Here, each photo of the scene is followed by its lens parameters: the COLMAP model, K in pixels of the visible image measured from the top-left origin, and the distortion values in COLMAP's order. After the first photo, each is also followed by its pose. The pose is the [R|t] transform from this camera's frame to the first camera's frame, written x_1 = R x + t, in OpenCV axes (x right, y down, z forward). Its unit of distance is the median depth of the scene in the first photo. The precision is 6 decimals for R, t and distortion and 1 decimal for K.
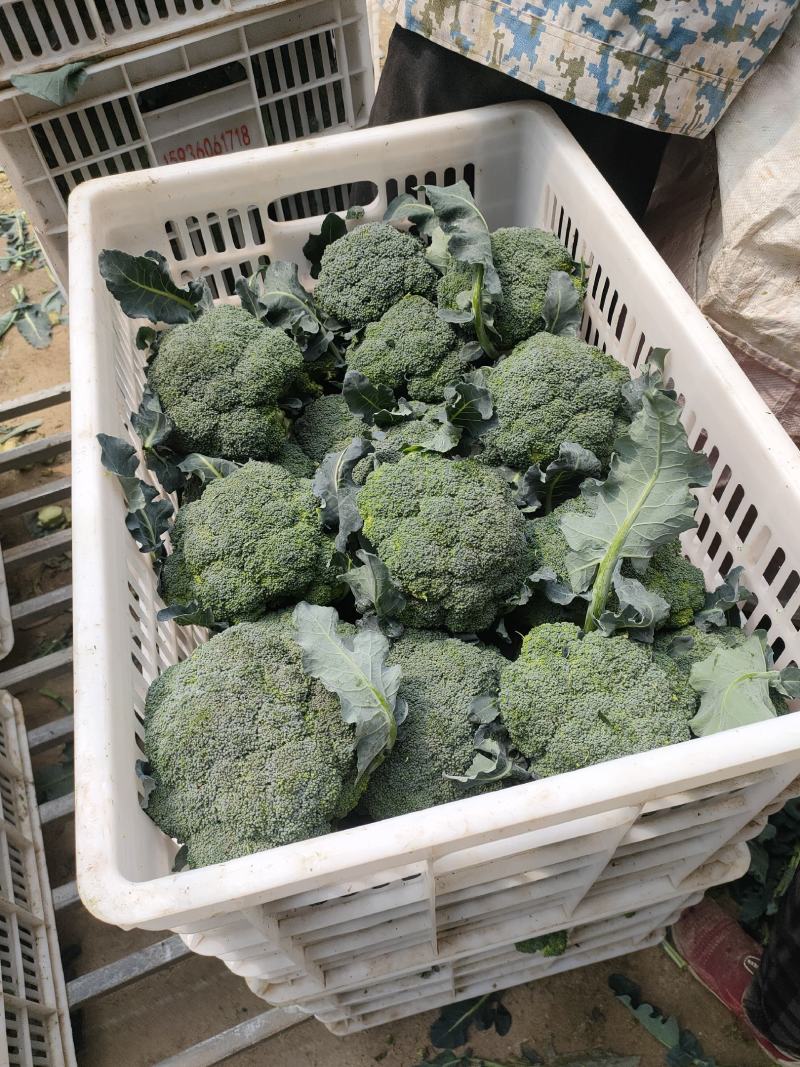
lens RADIAL K [[814.0, 0, 405.3], [0, 814.0, 530.5], [0, 0, 1]] dist [0.031148, -0.057915]
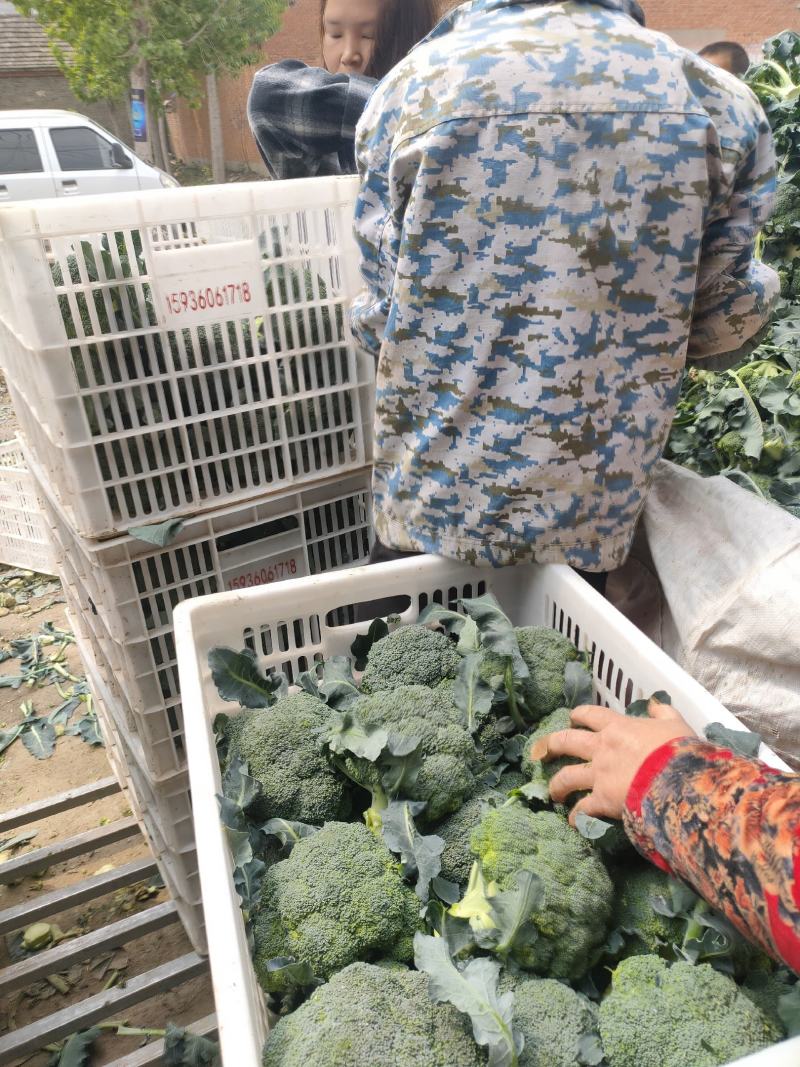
lens RADIAL K [[791.9, 0, 382.3], [0, 791.9, 532.2], [0, 0, 1]] dist [0.105917, -0.106236]
pose [[0.999448, -0.022441, 0.024496, -0.106958], [0.031372, 0.880109, -0.473734, 0.071853], [-0.010928, 0.474241, 0.880327, -0.136688]]
